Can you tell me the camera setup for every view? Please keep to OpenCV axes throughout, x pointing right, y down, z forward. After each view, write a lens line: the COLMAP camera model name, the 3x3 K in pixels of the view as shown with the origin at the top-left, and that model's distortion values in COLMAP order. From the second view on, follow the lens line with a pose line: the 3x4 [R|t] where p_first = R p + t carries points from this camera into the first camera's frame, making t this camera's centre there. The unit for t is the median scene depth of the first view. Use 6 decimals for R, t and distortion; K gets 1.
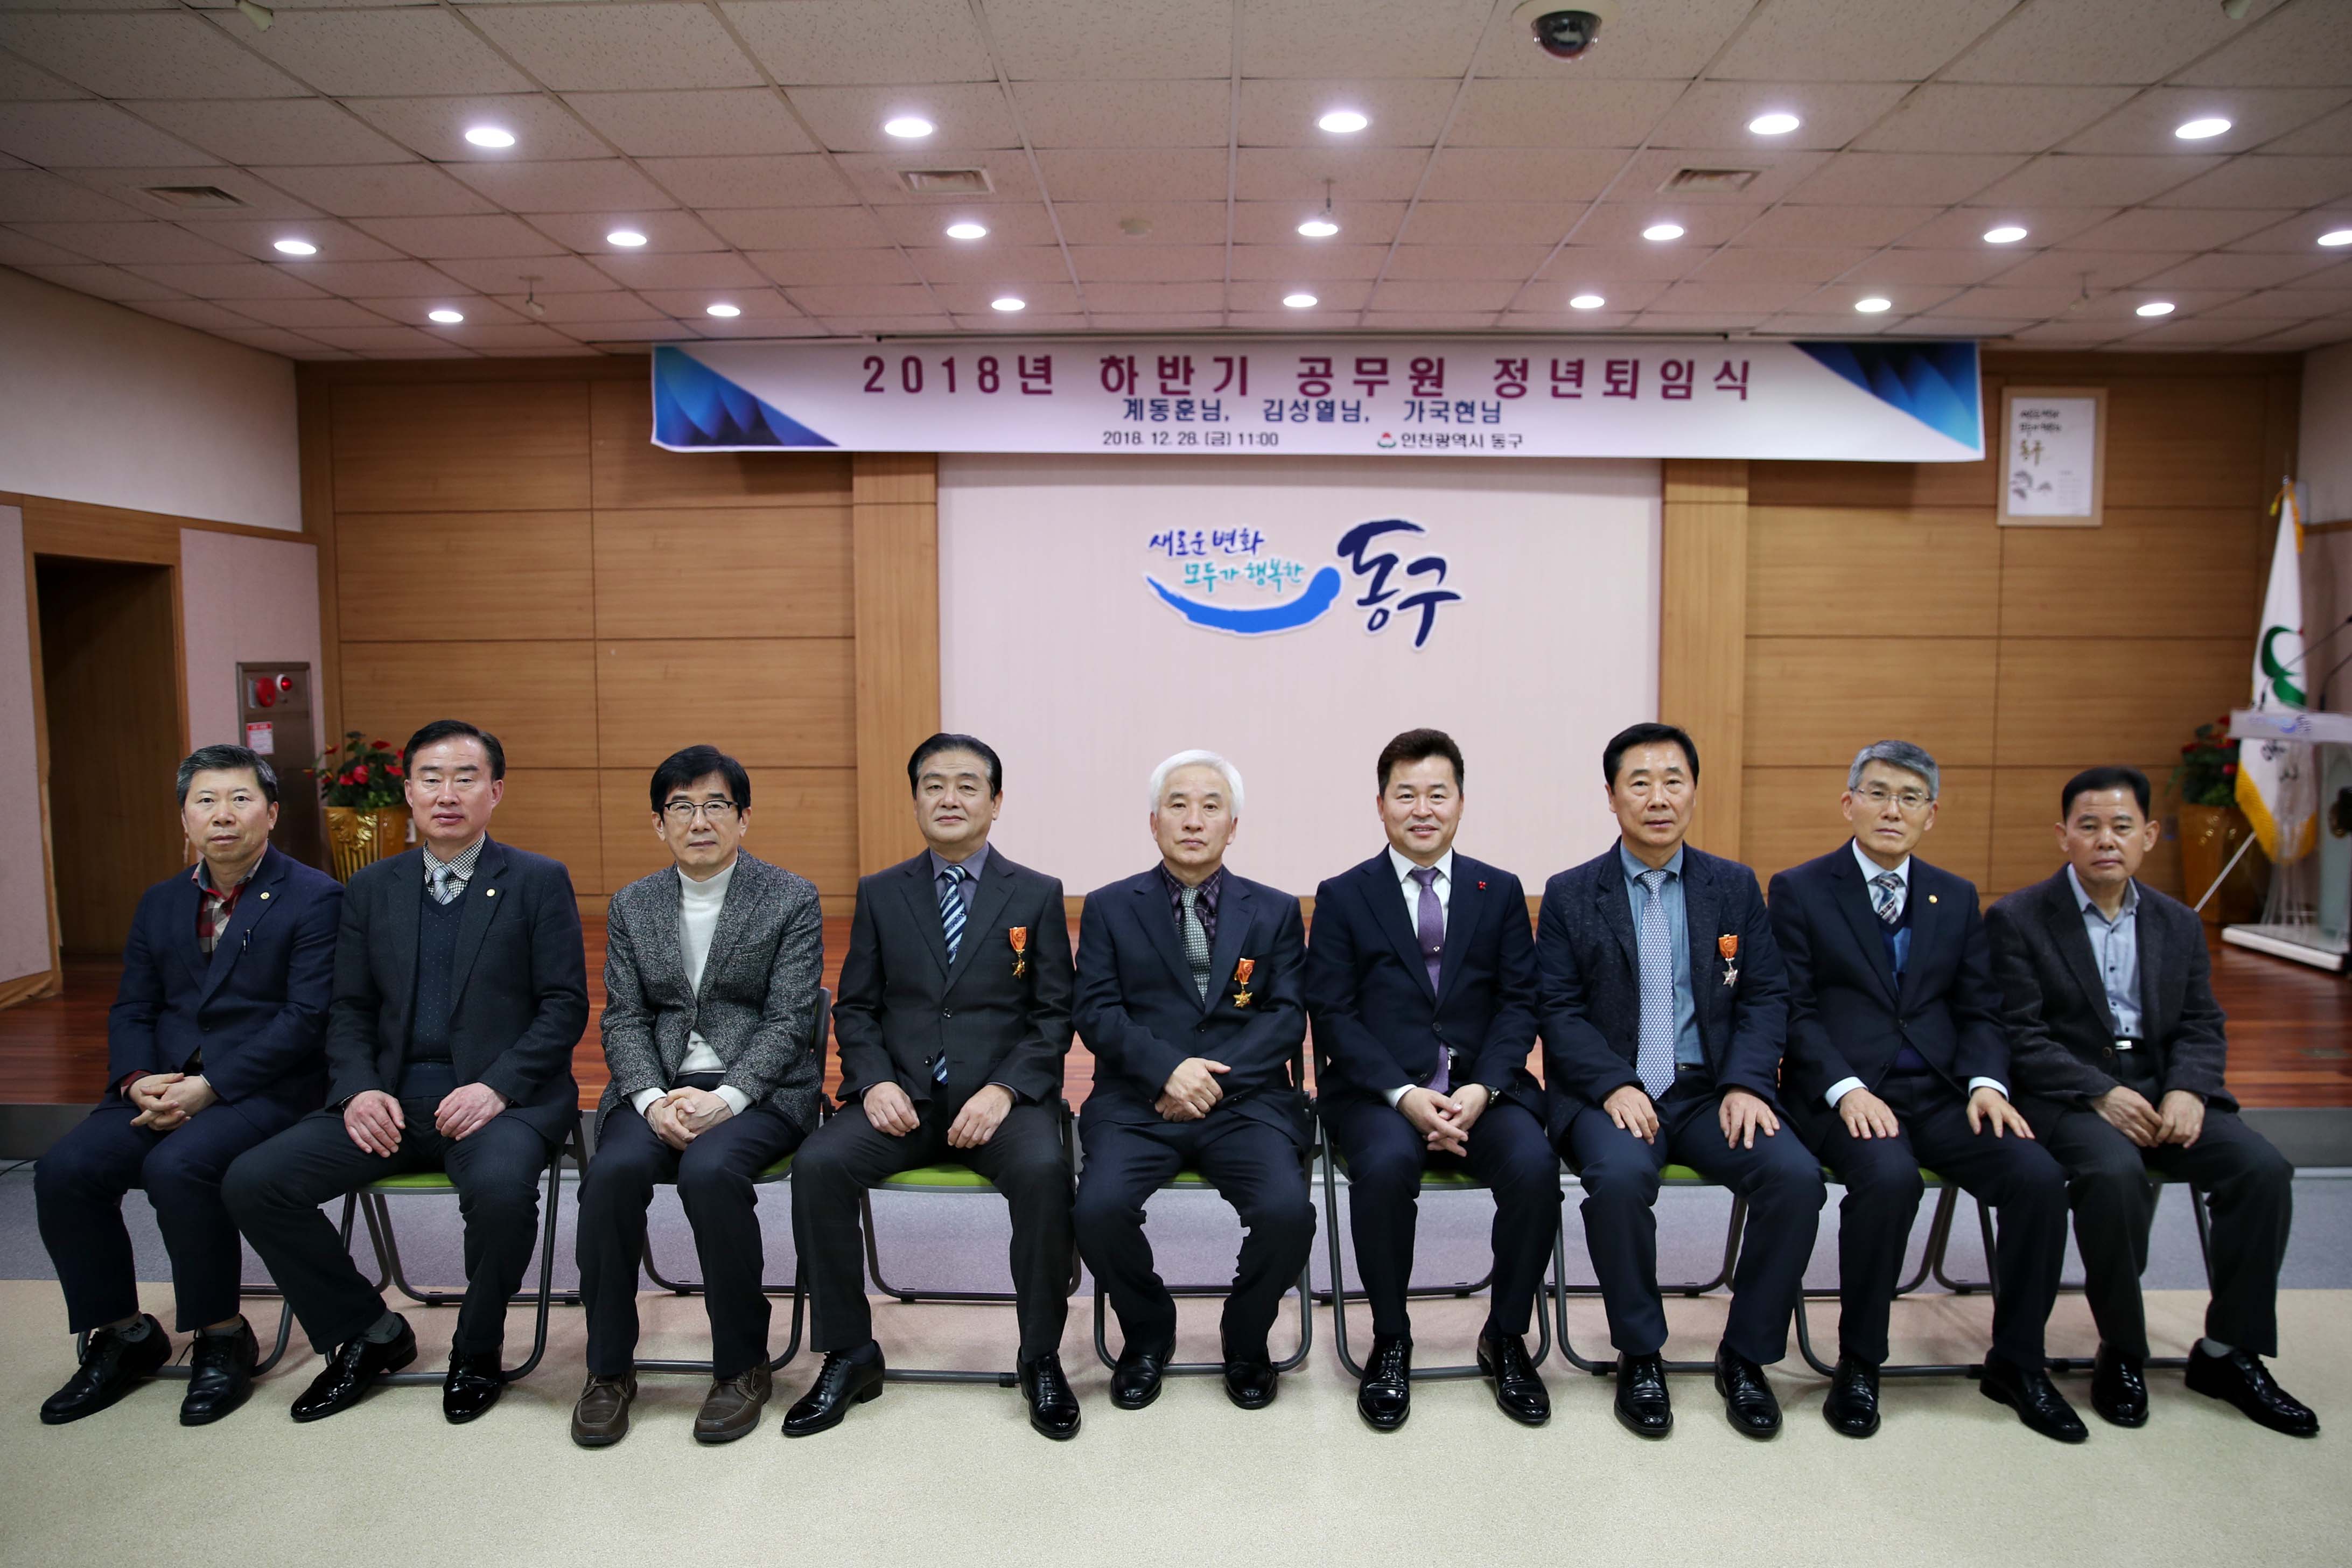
lens RADIAL K [[1710.7, 0, 1189.0], [0, 1710.7, 833.2], [0, 0, 1]] dist [-0.108928, 0.075780]
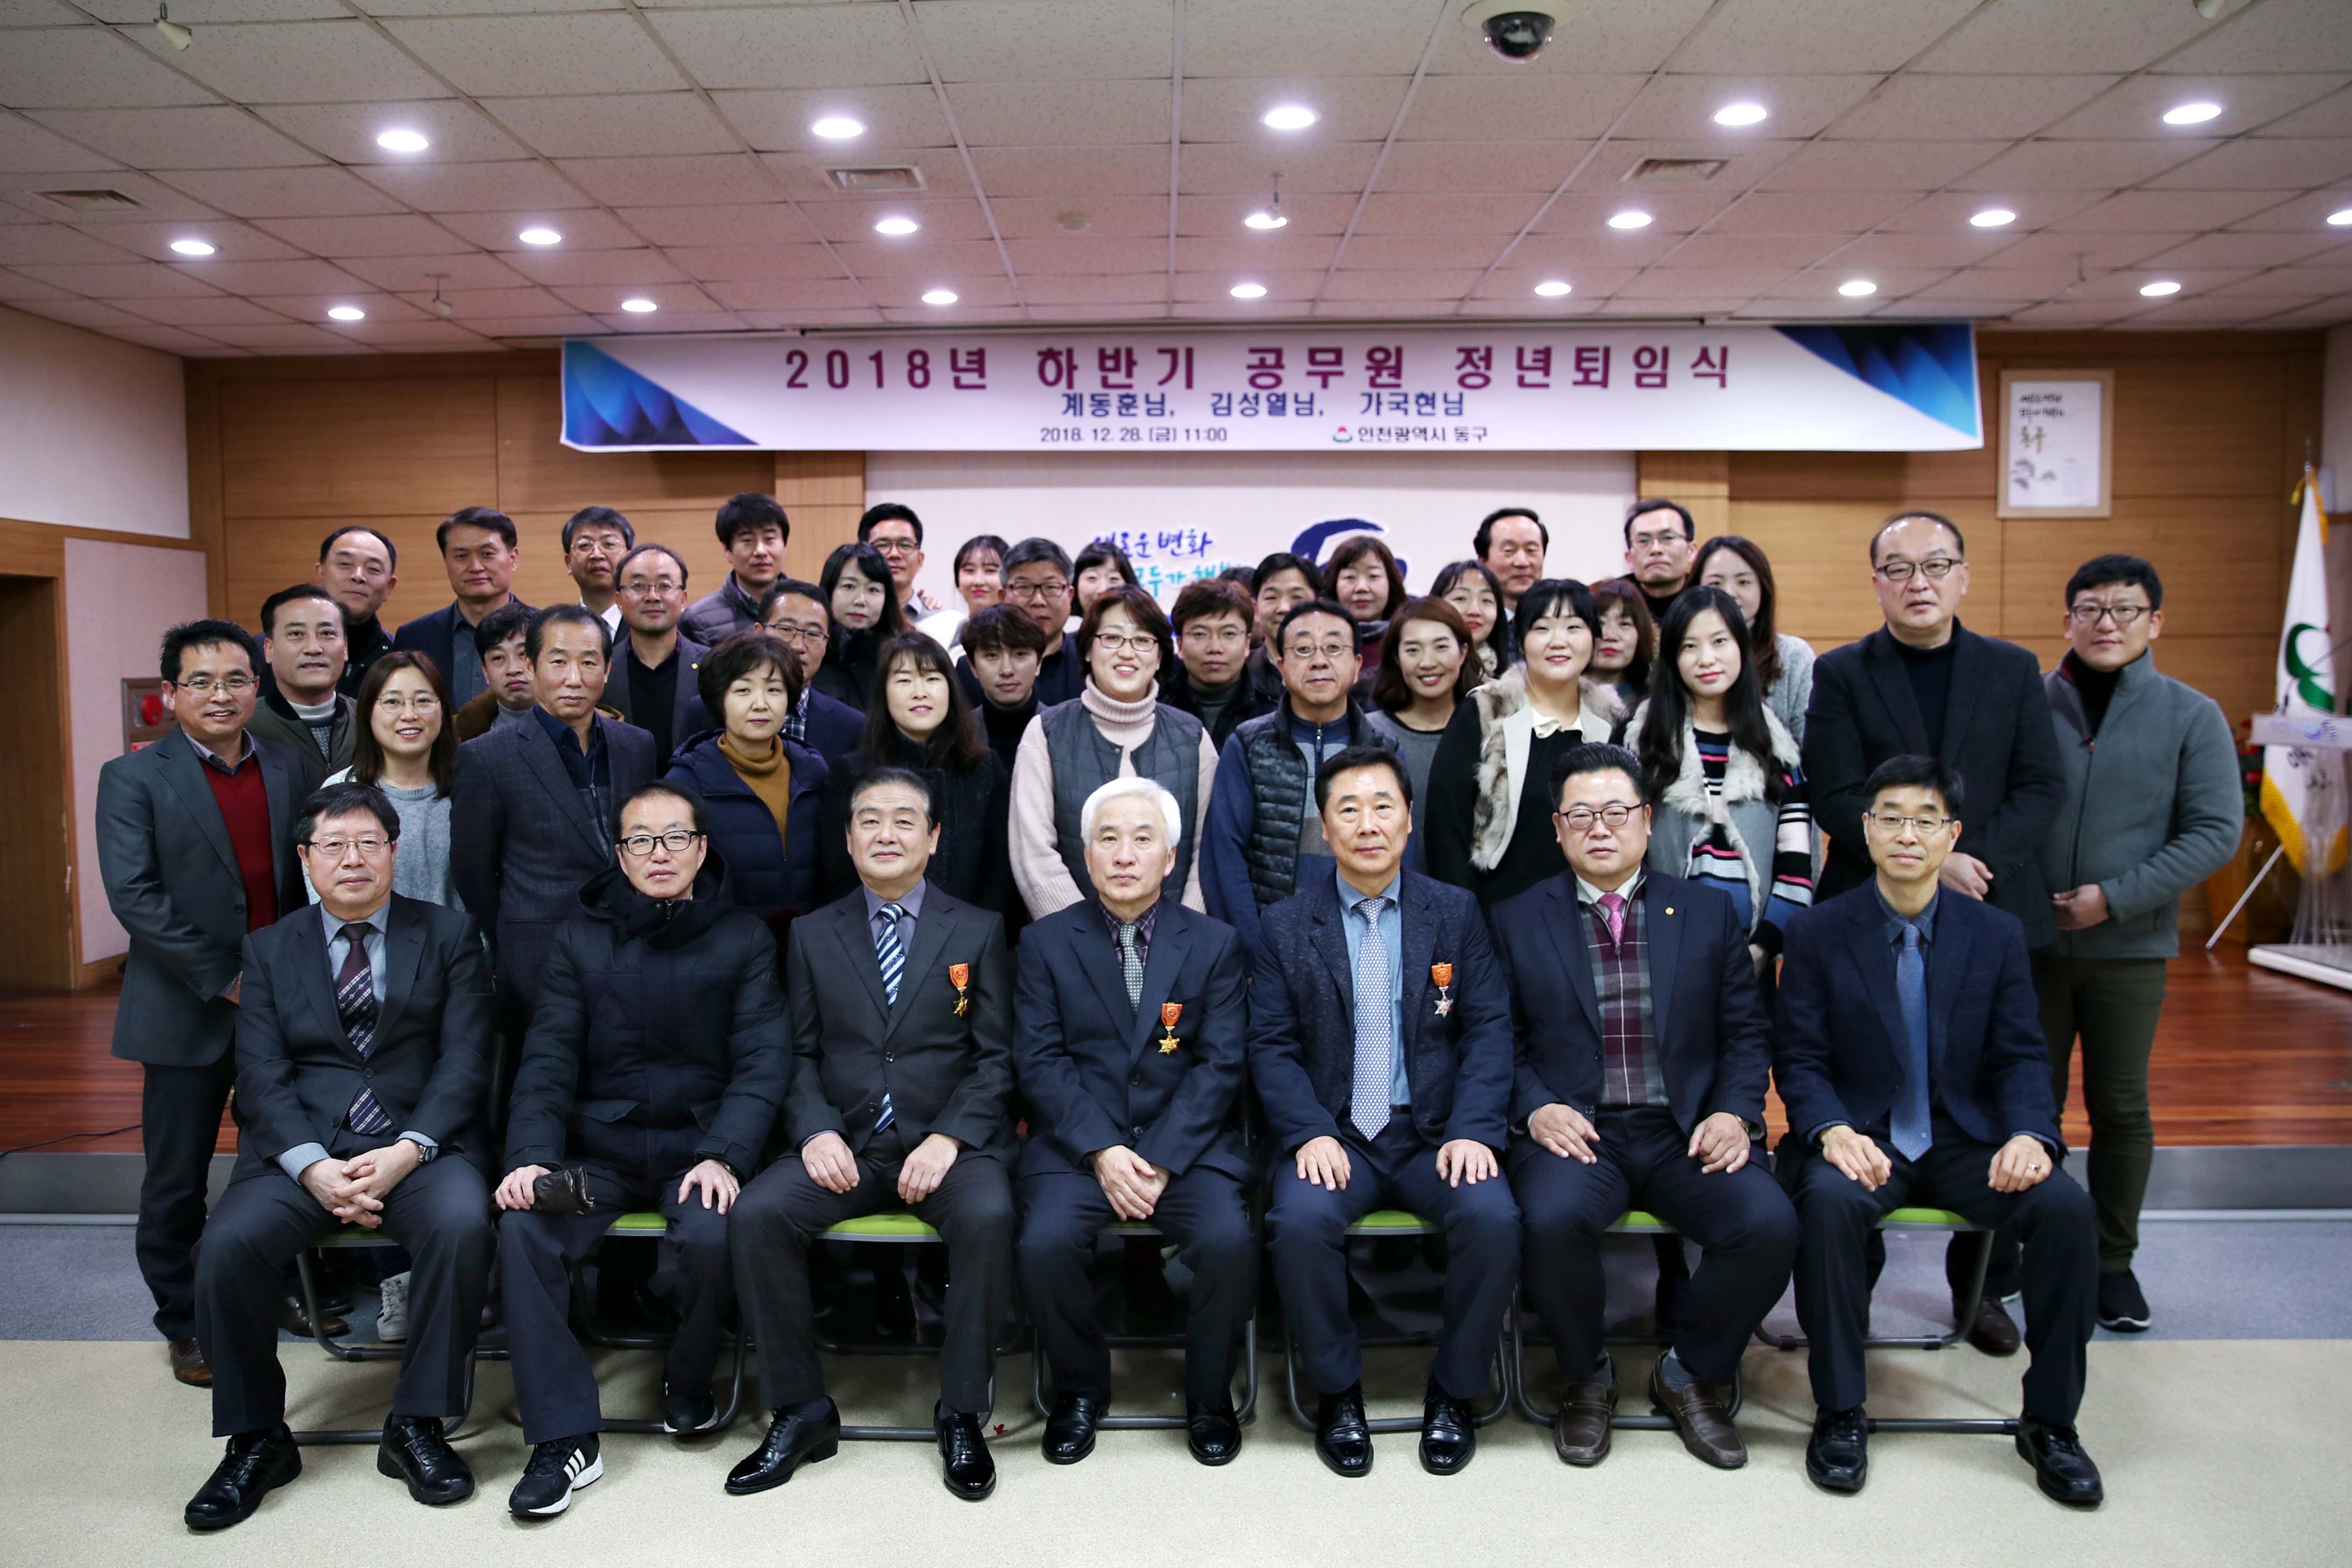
lens RADIAL K [[1872.9, 0, 1116.7], [0, 1872.9, 782.3], [0, 0, 1]] dist [-0.105732, 0.086977]
pose [[0.999928, -0.006870, -0.009831, 0.000397], [0.006542, 0.999433, -0.033015, -0.005905], [0.010052, 0.032948, 0.999407, -0.025331]]
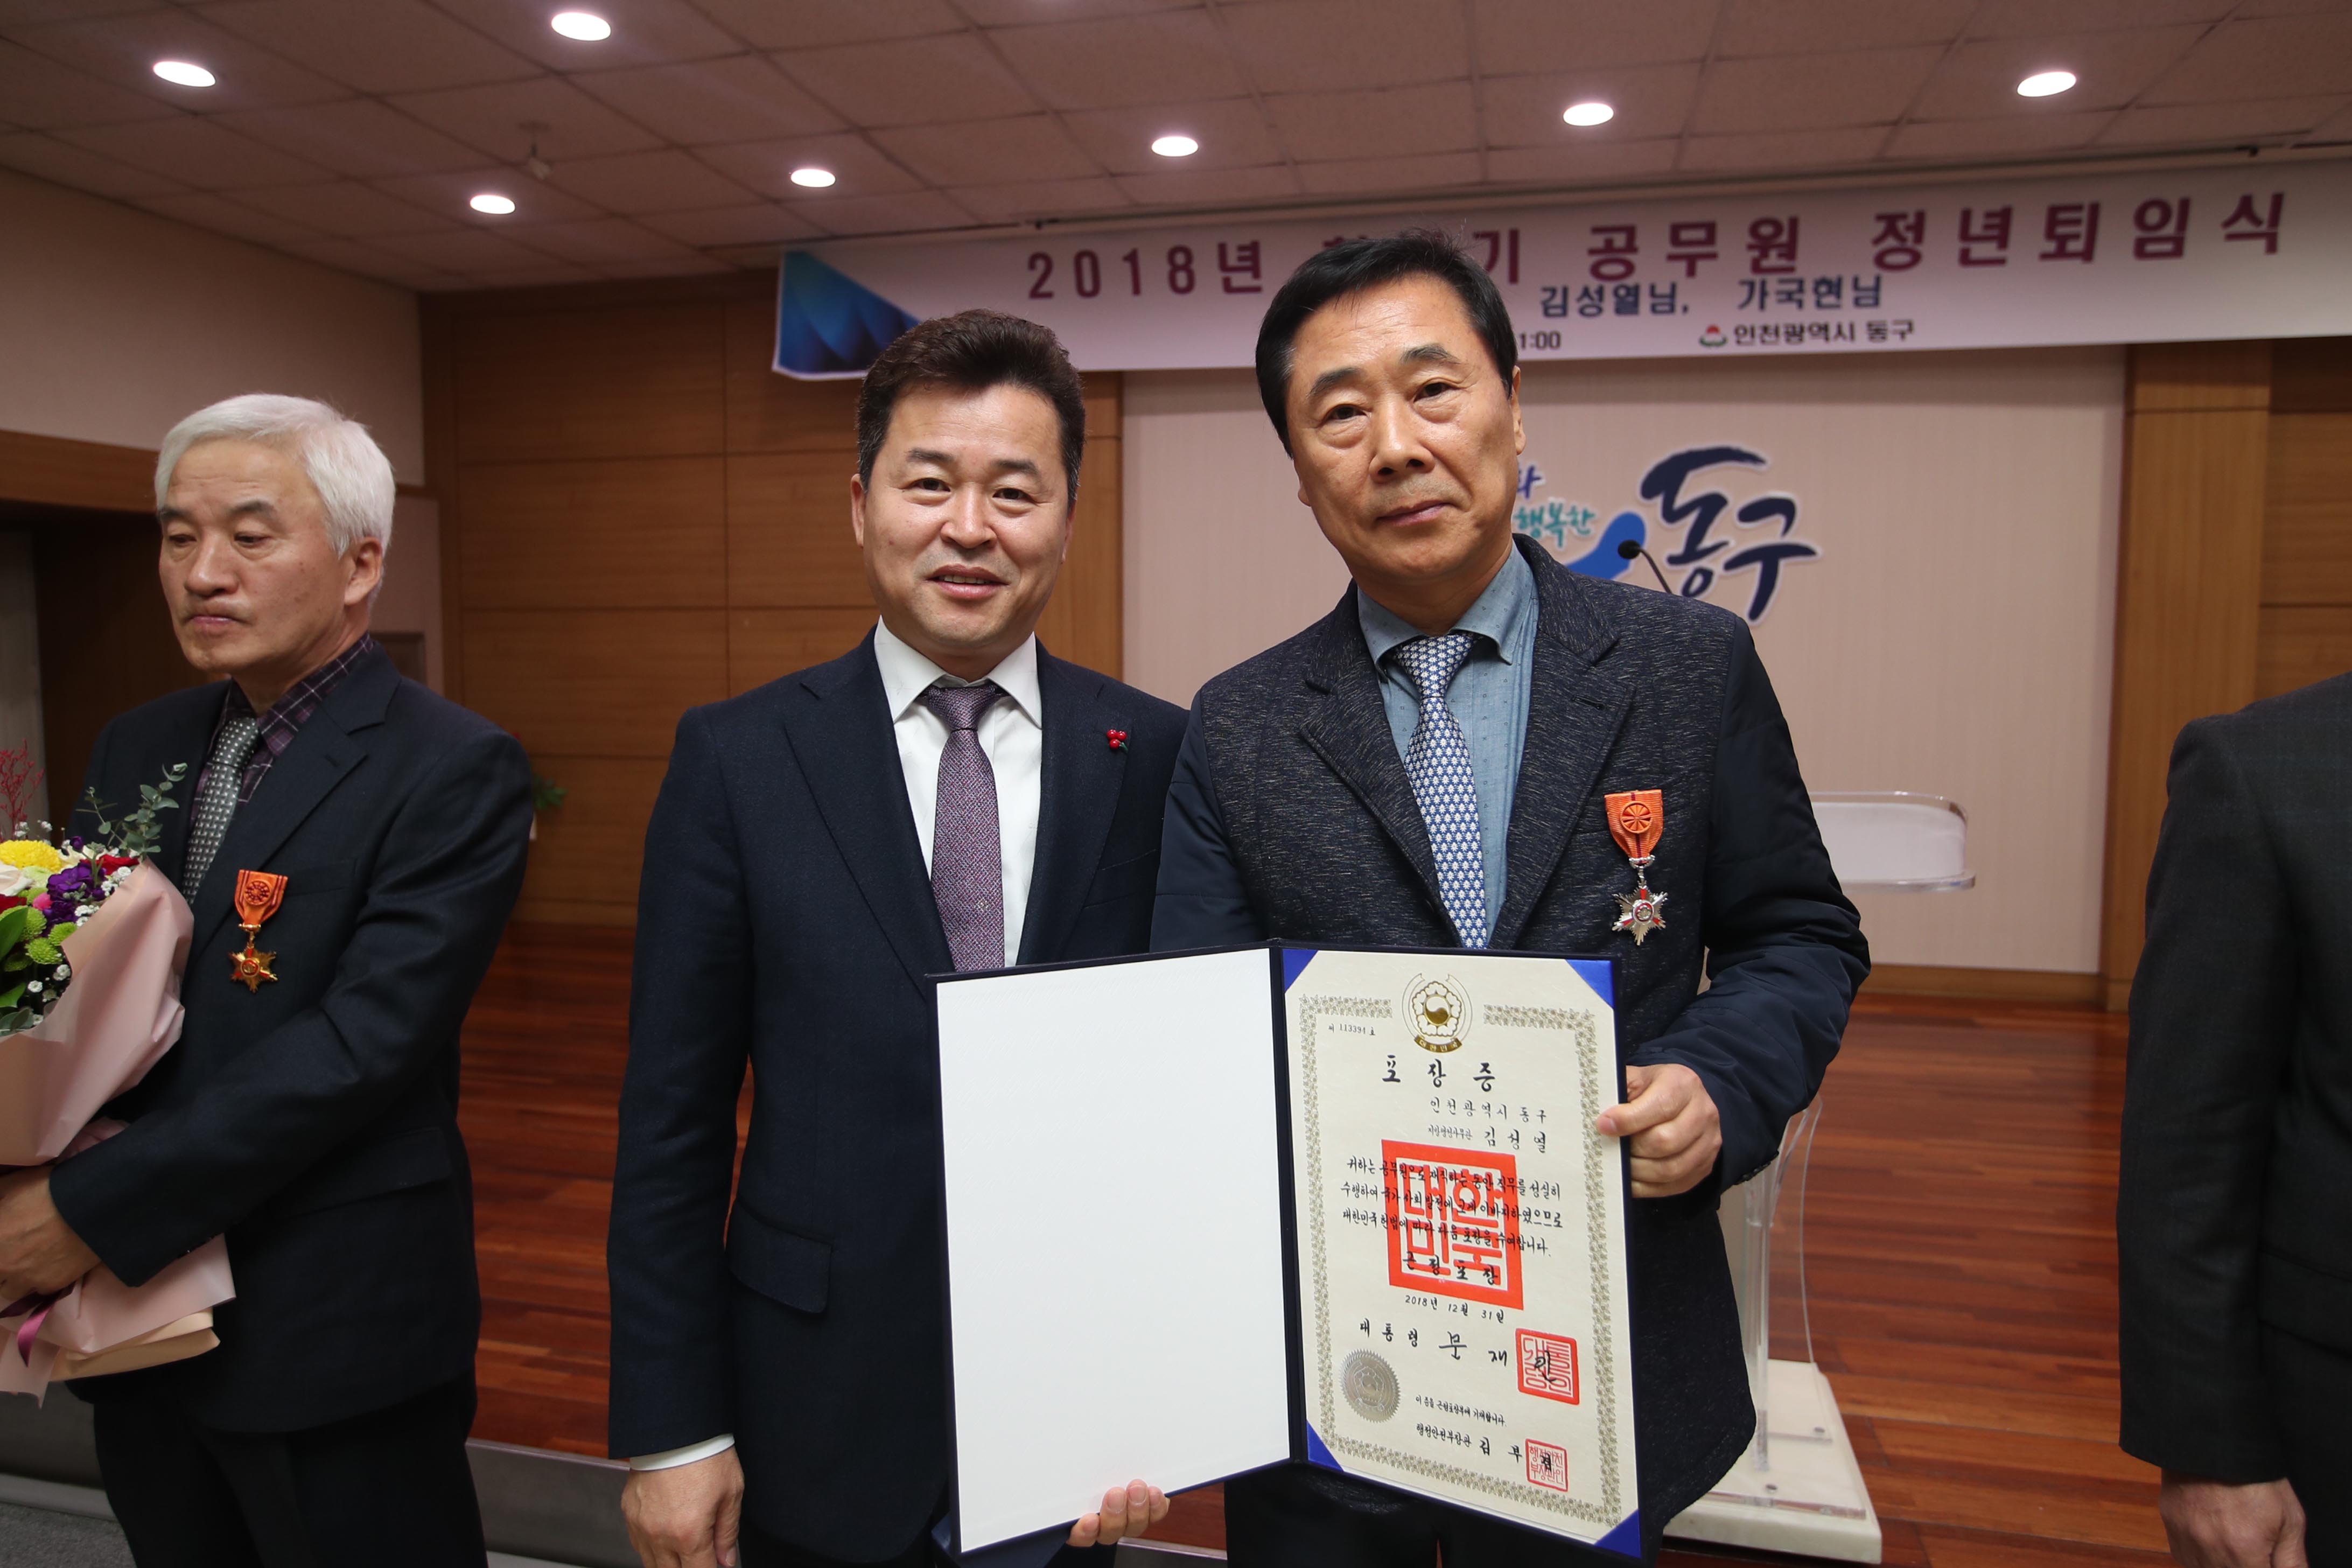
lens RADIAL K [[1495.6, 0, 1183.7], [0, 1495.6, 758.1], [0, 0, 1]] dist [-0.077670, 0.071508]
pose [[0.975806, 0.021332, -0.217593, 0.036627], [-0.025818, 0.999508, -0.017795, -0.033648], [0.217107, 0.022982, 0.975877, 0.339114]]
